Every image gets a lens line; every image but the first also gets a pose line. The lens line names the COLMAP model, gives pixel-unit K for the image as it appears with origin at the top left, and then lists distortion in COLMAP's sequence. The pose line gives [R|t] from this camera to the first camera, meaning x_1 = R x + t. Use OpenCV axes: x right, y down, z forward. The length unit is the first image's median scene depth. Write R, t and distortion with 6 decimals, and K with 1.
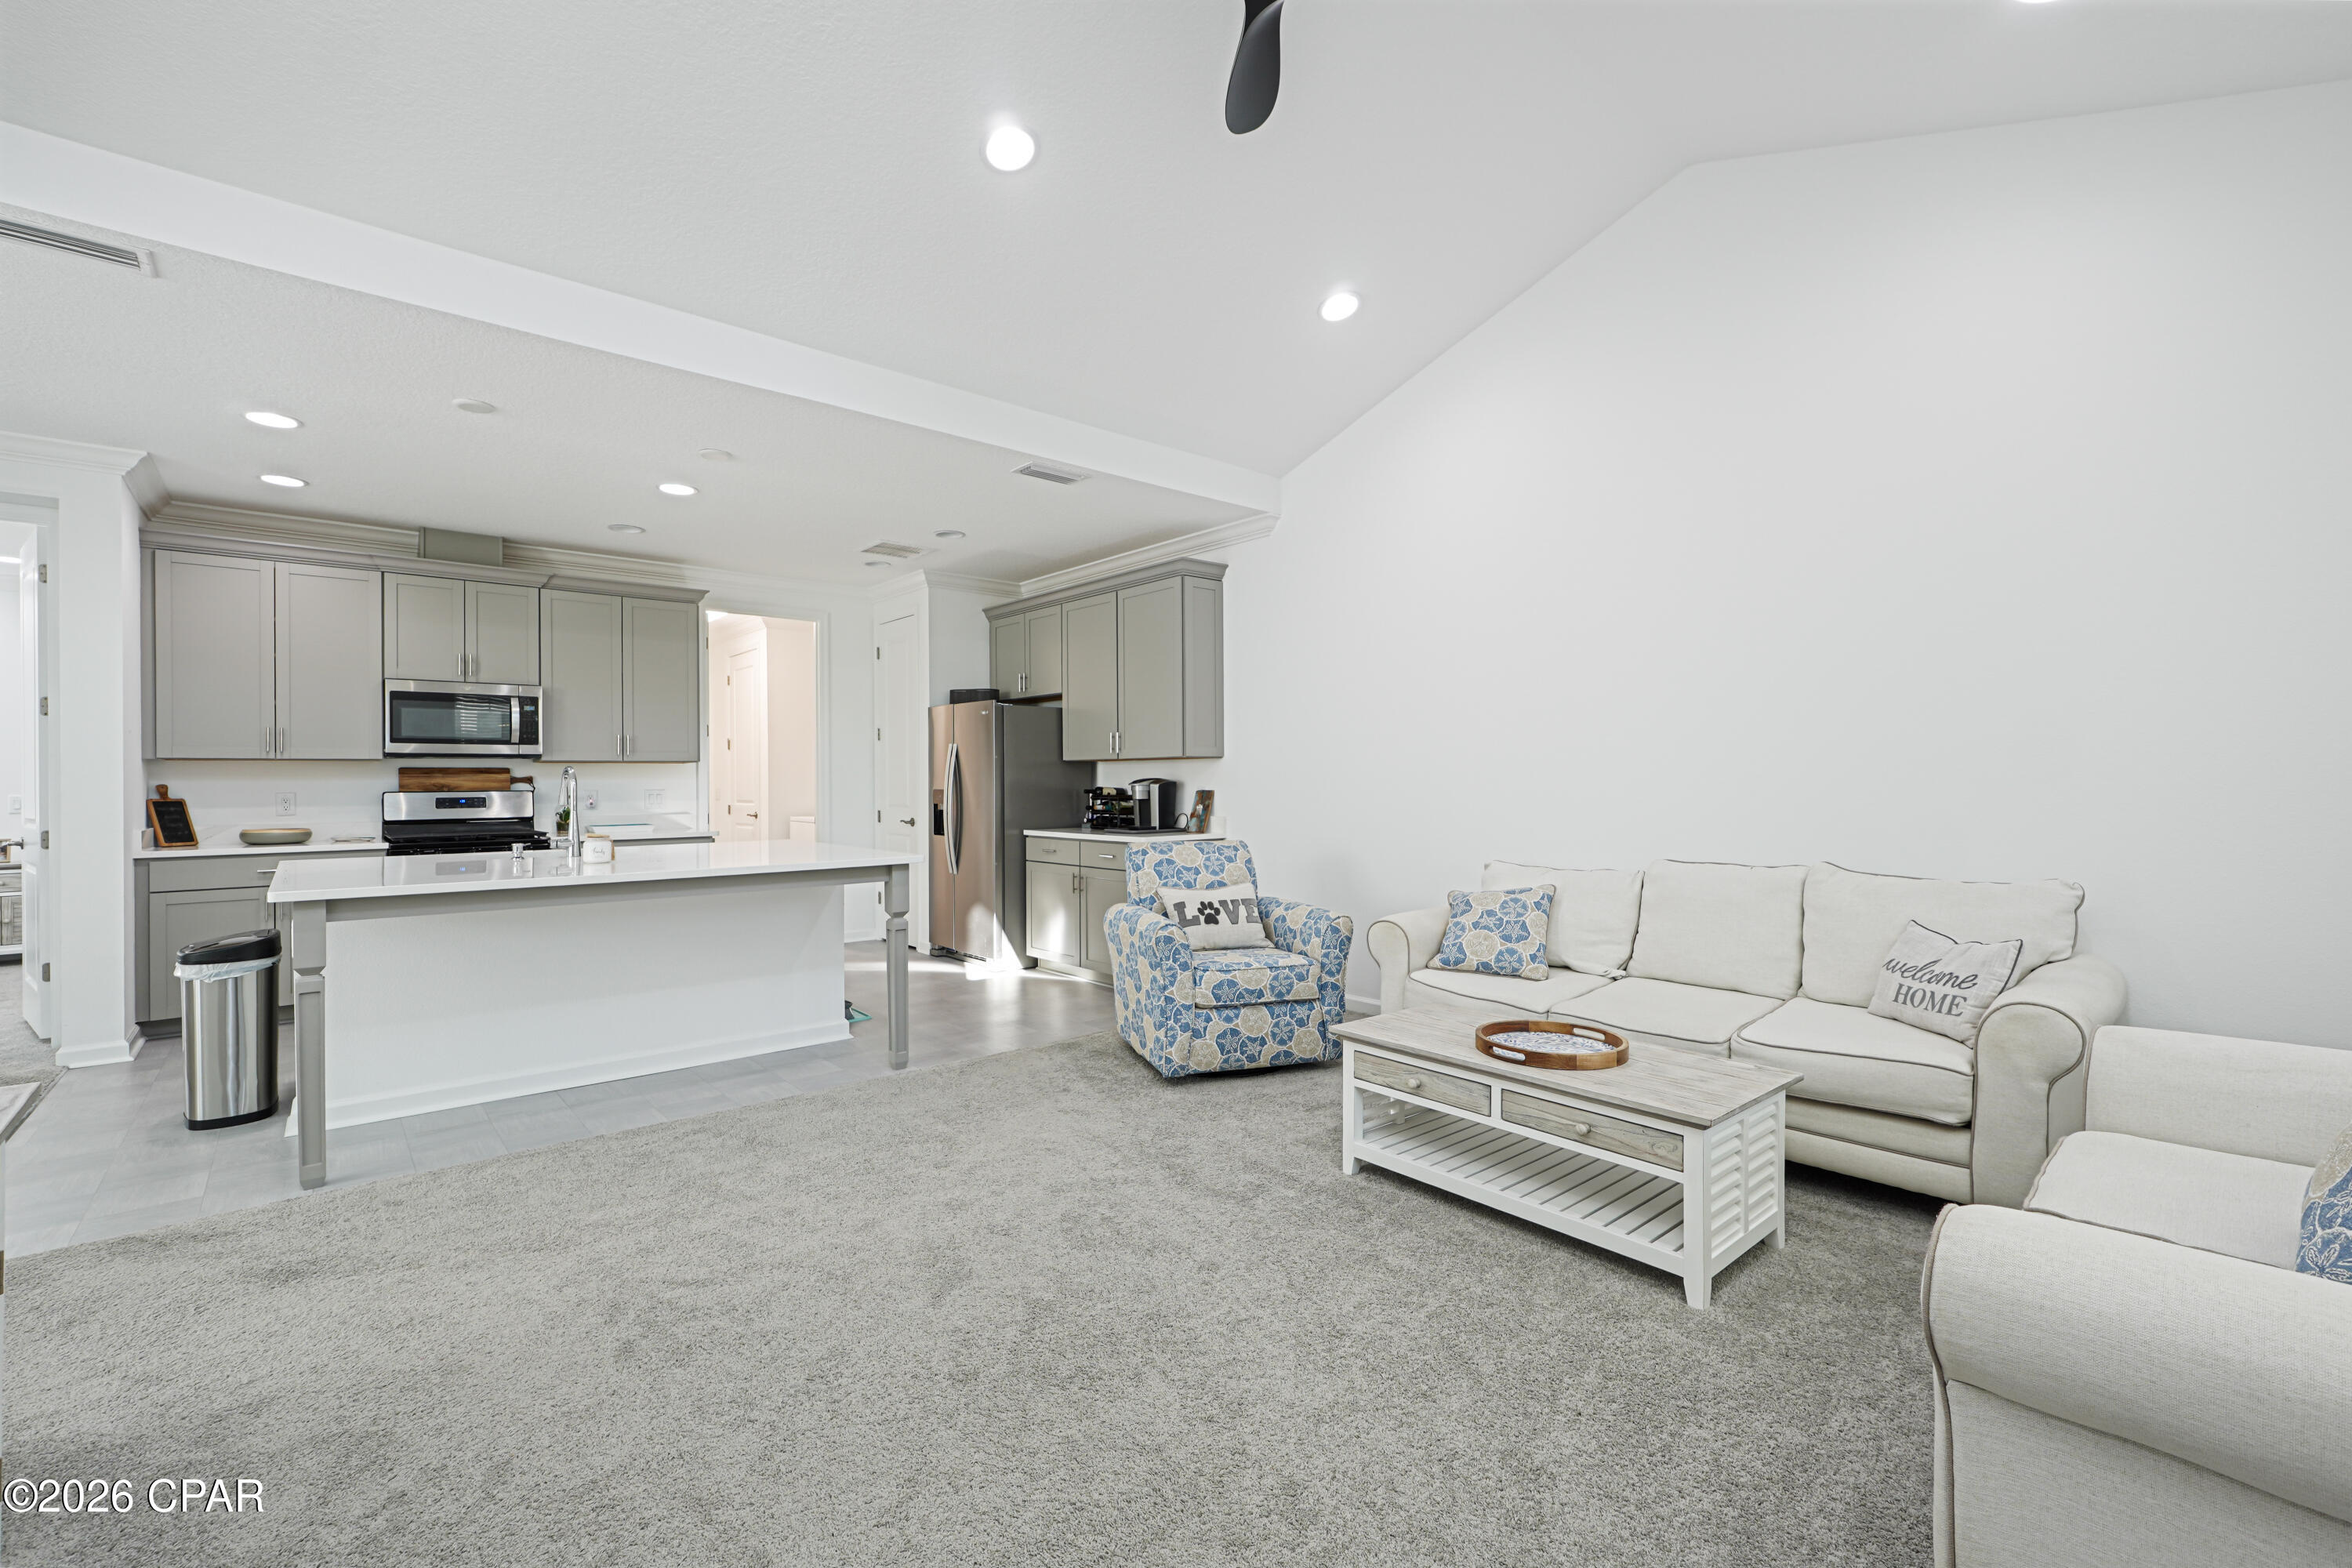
lens RADIAL K [[1003.1, 0, 1176.0], [0, 1003.1, 784.0], [0, 0, 1]] dist [-0.003973, -0.000284]
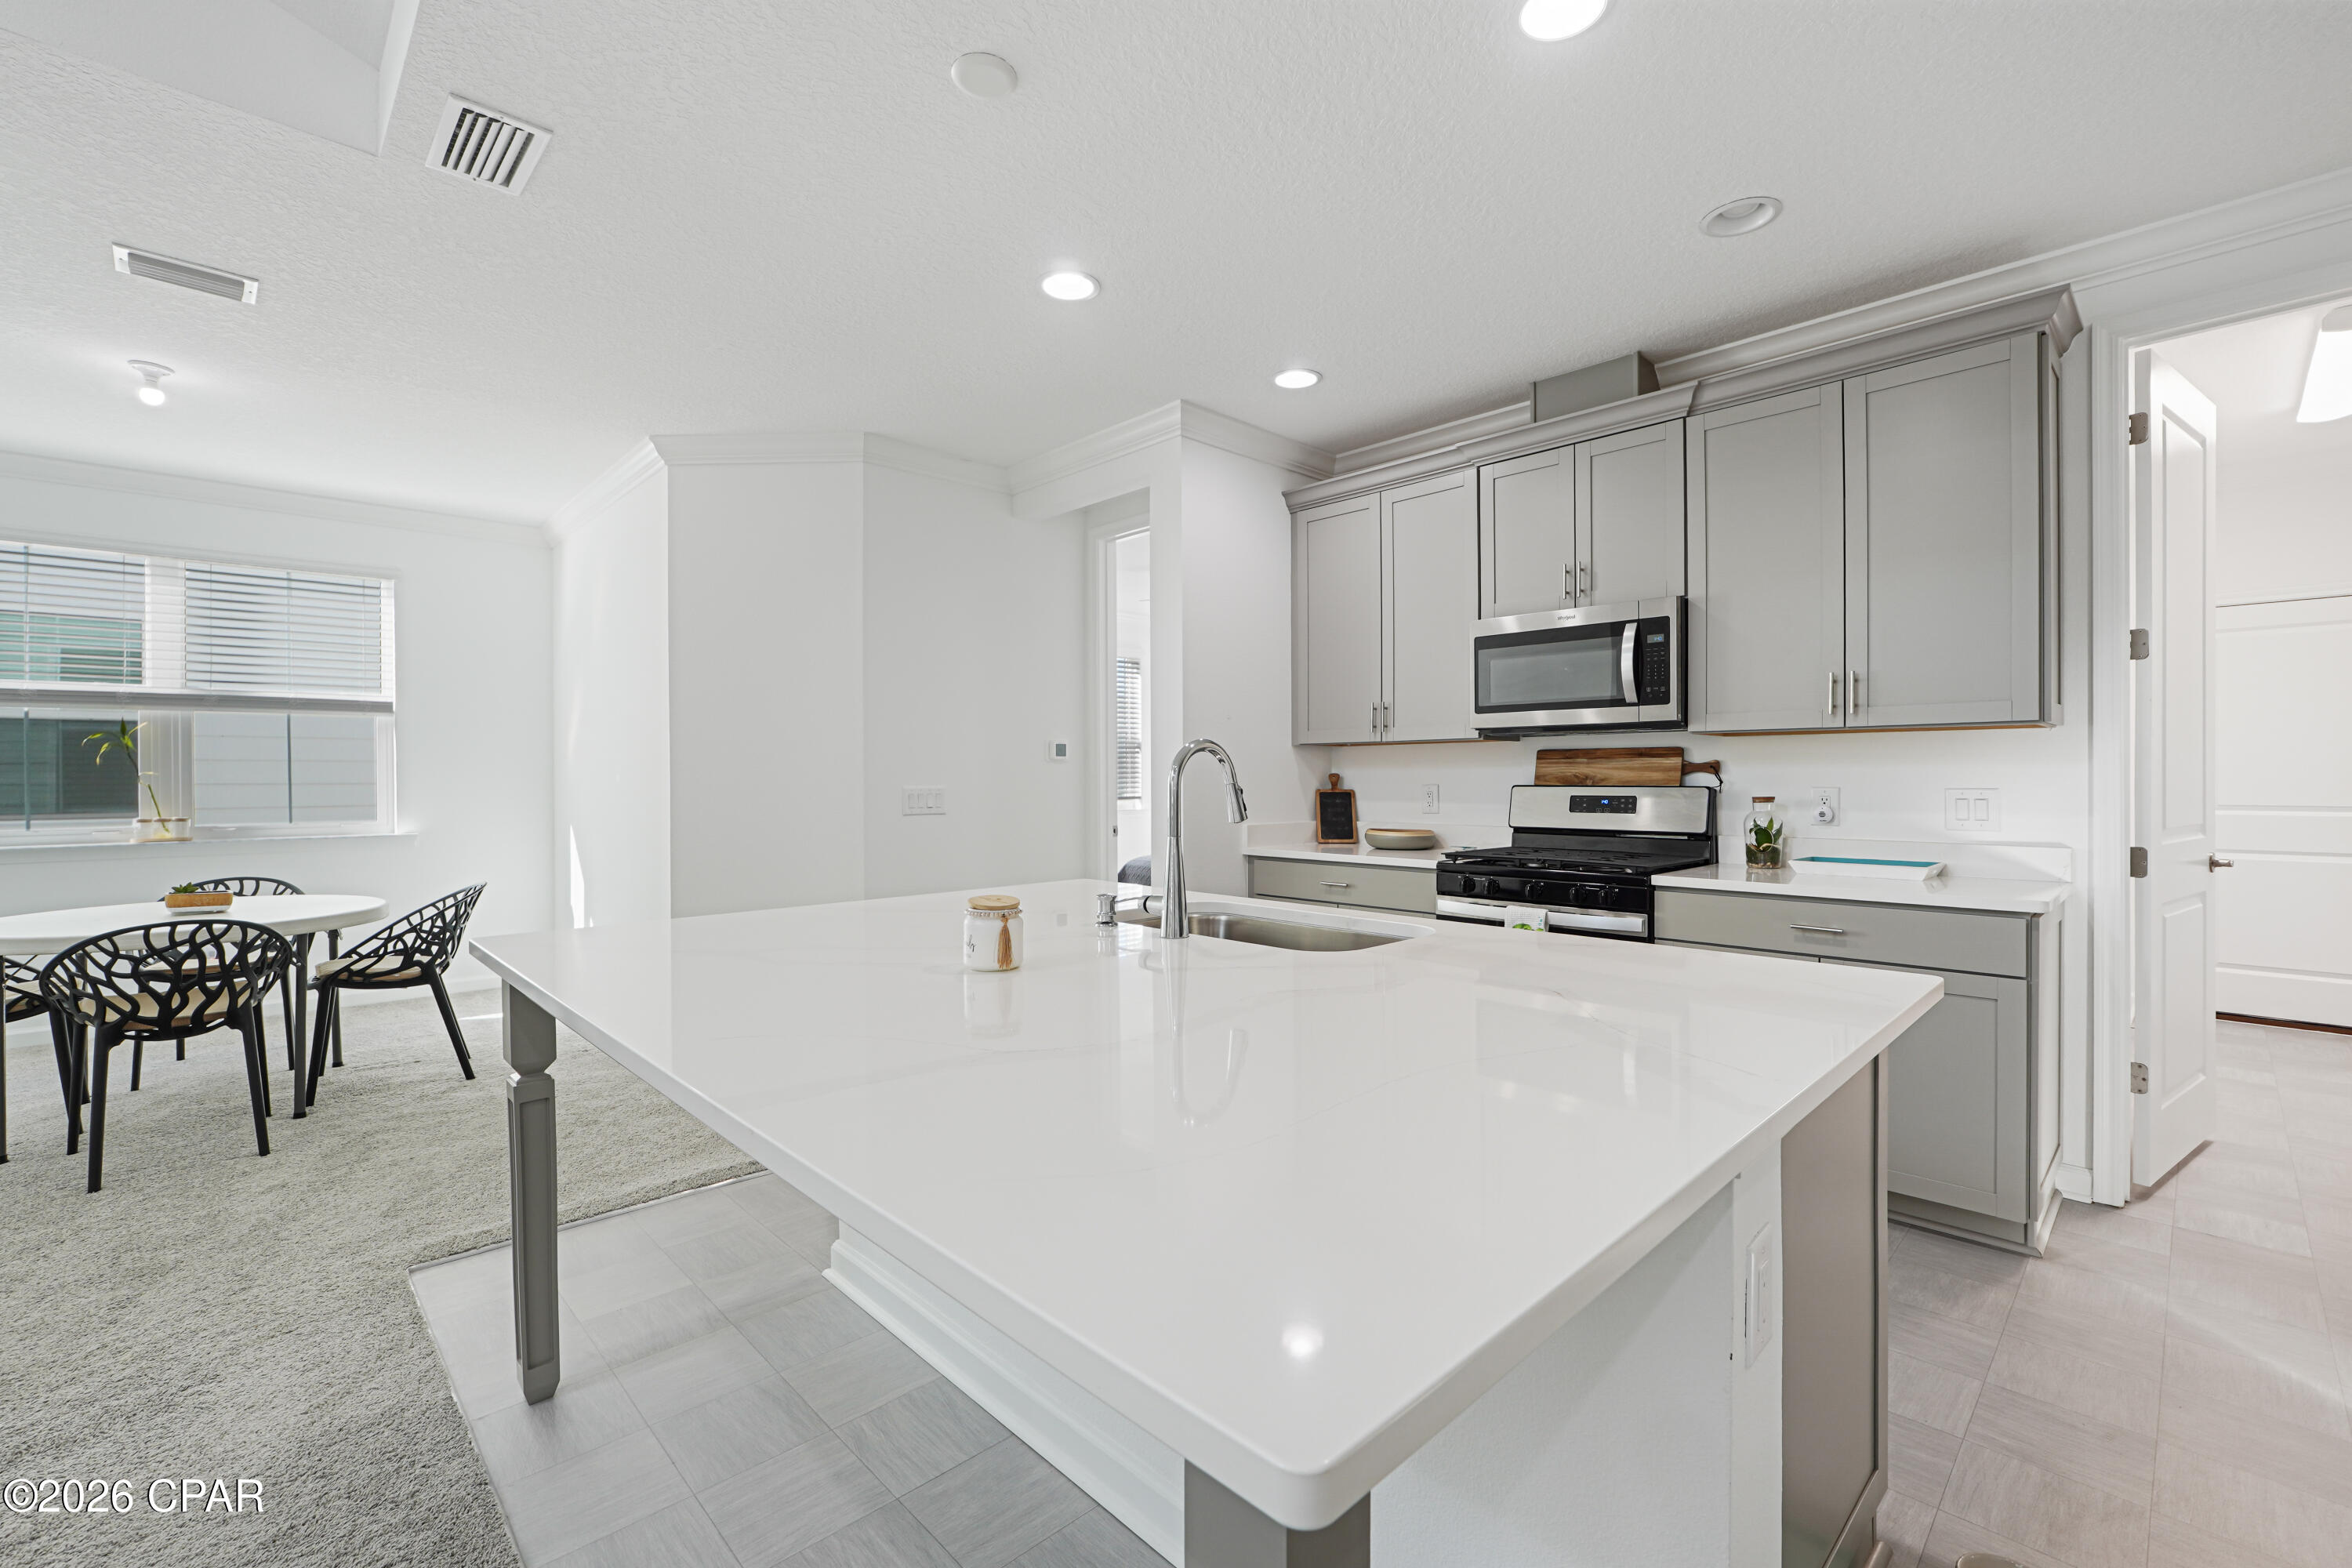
lens RADIAL K [[1003.1, 0, 1176.0], [0, 1003.1, 784.0], [0, 0, 1]] dist [-0.003973, -0.000284]
pose [[0.051818, 0.015510, -0.998536, -0.102179], [-0.000632, 0.999880, 0.015499, -0.003559], [0.998656, -0.000172, 0.051821, 0.702764]]
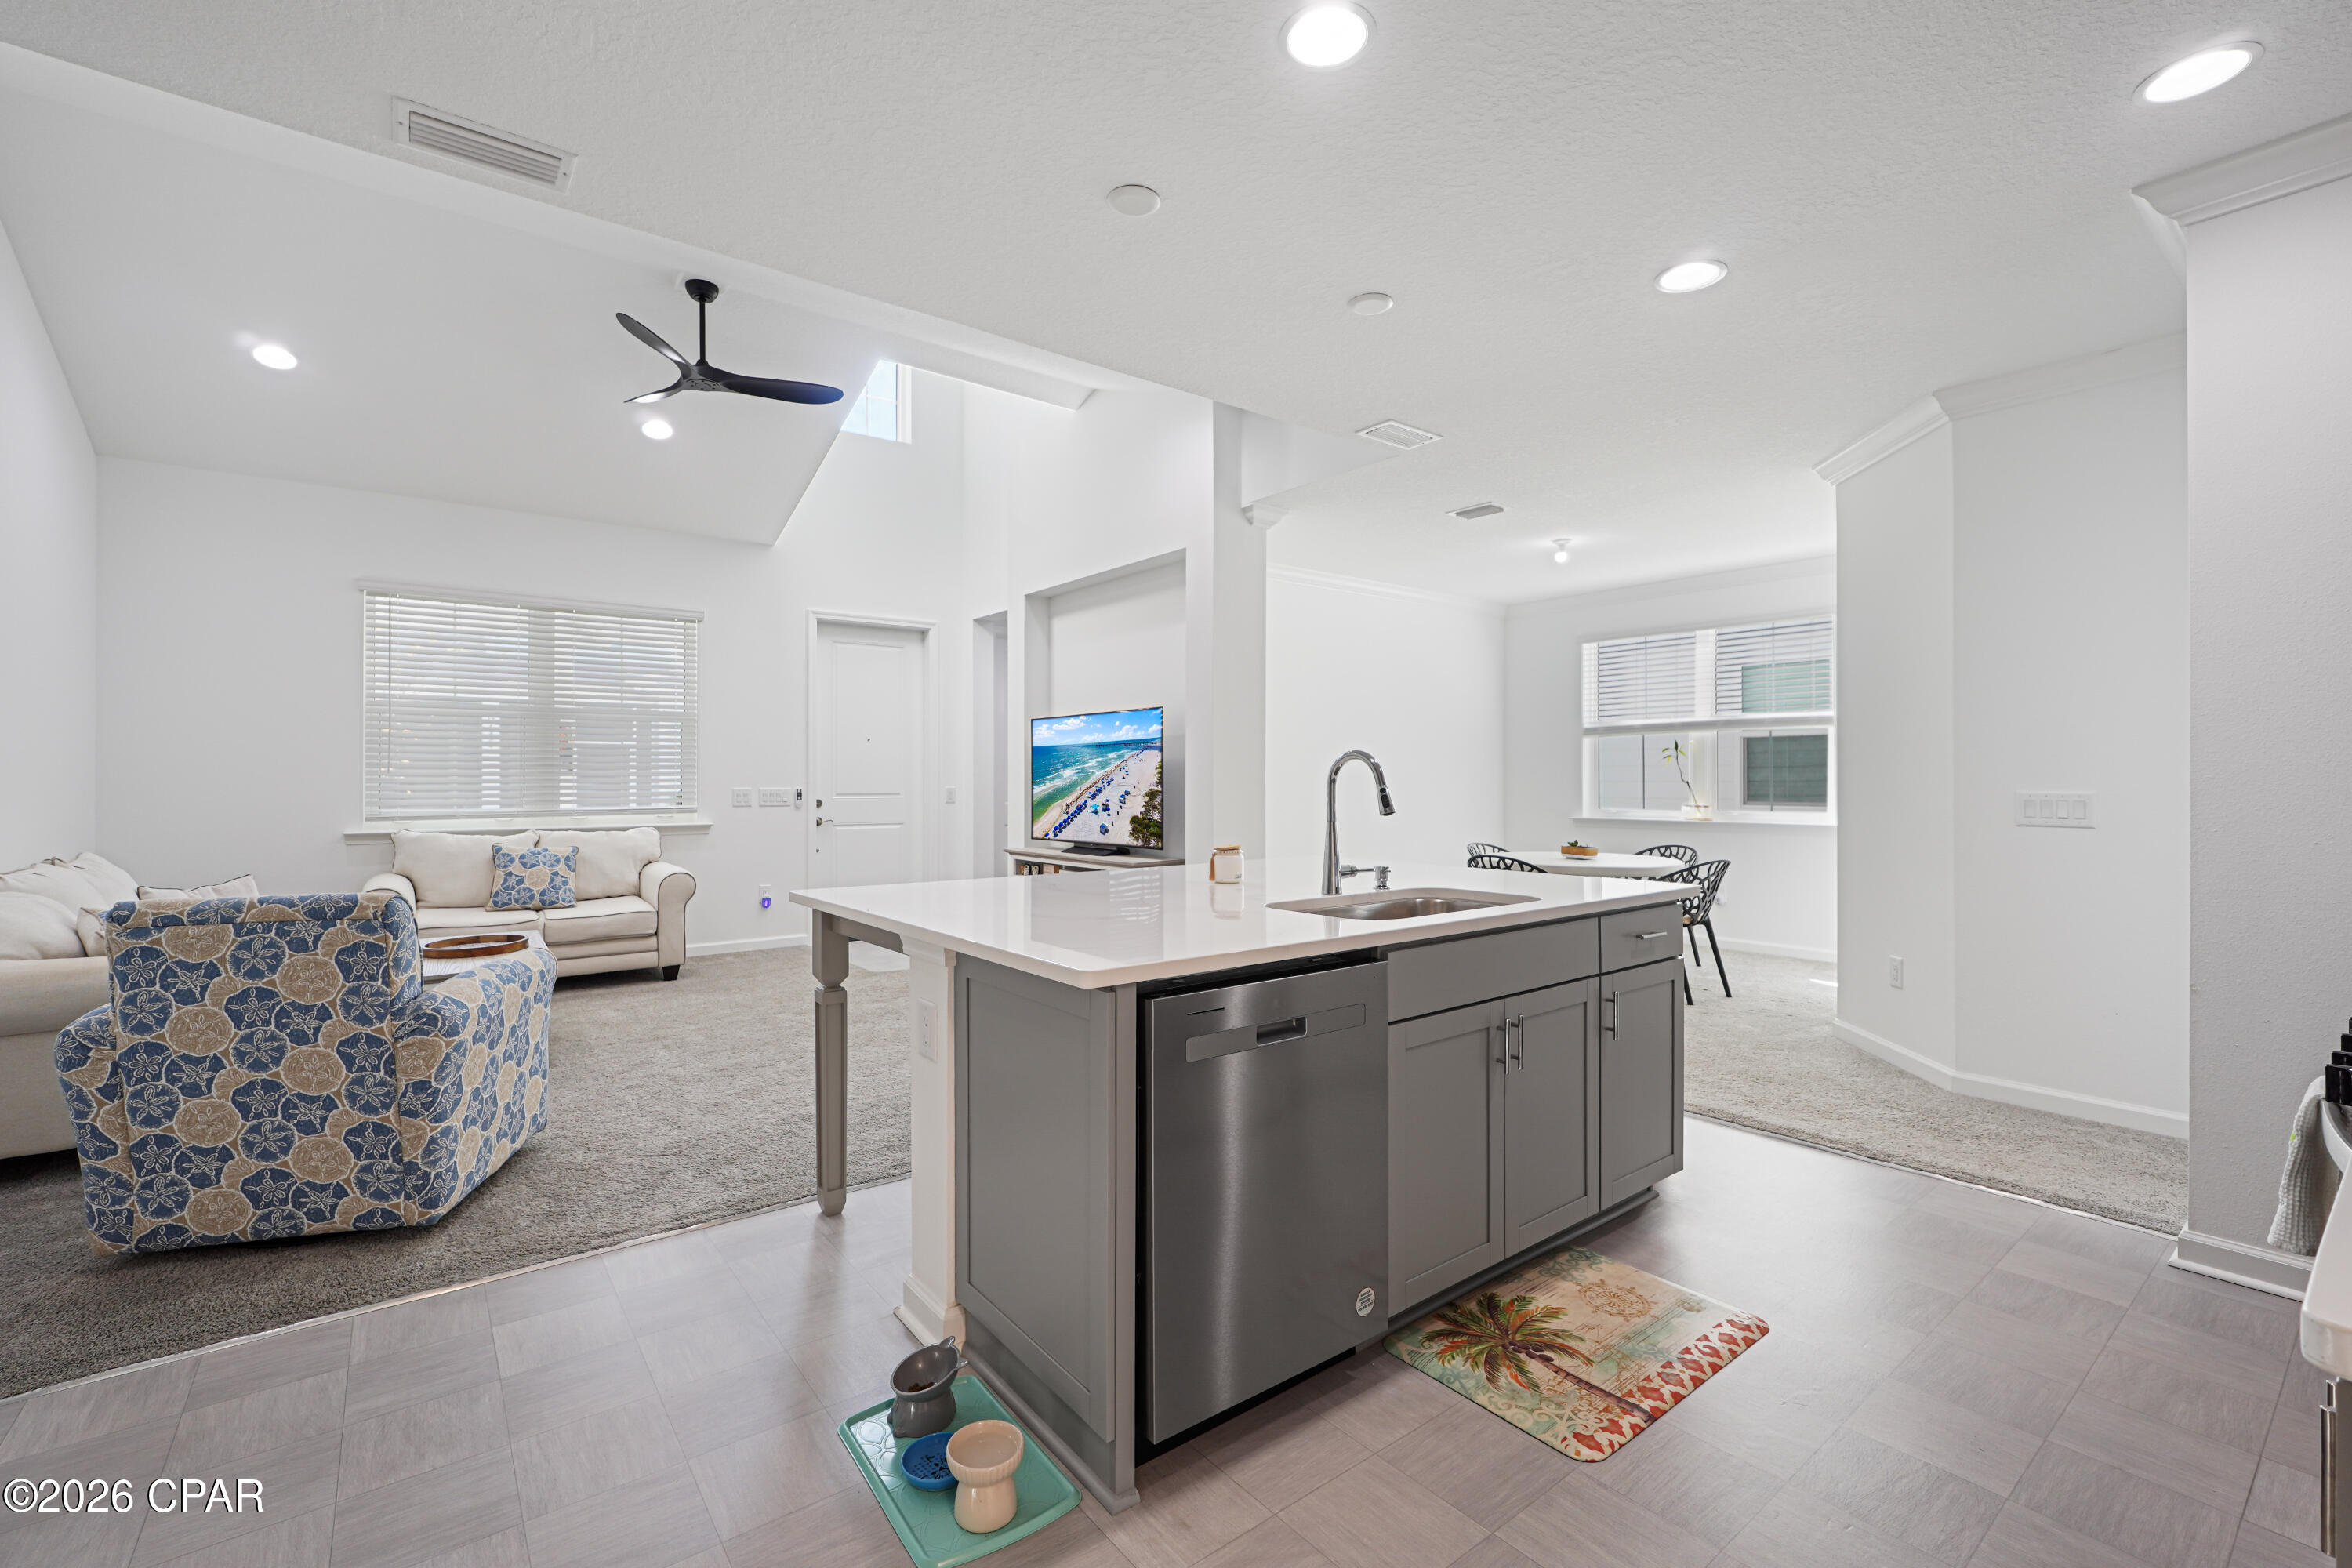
lens RADIAL K [[1003.1, 0, 1176.0], [0, 1003.1, 784.0], [0, 0, 1]] dist [-0.003973, -0.000284]
pose [[-0.998490, 0.007068, 0.054473, -0.385606], [0.007508, 0.999941, 0.007875, -0.002449], [-0.054414, 0.008272, -0.998484, 1.173429]]
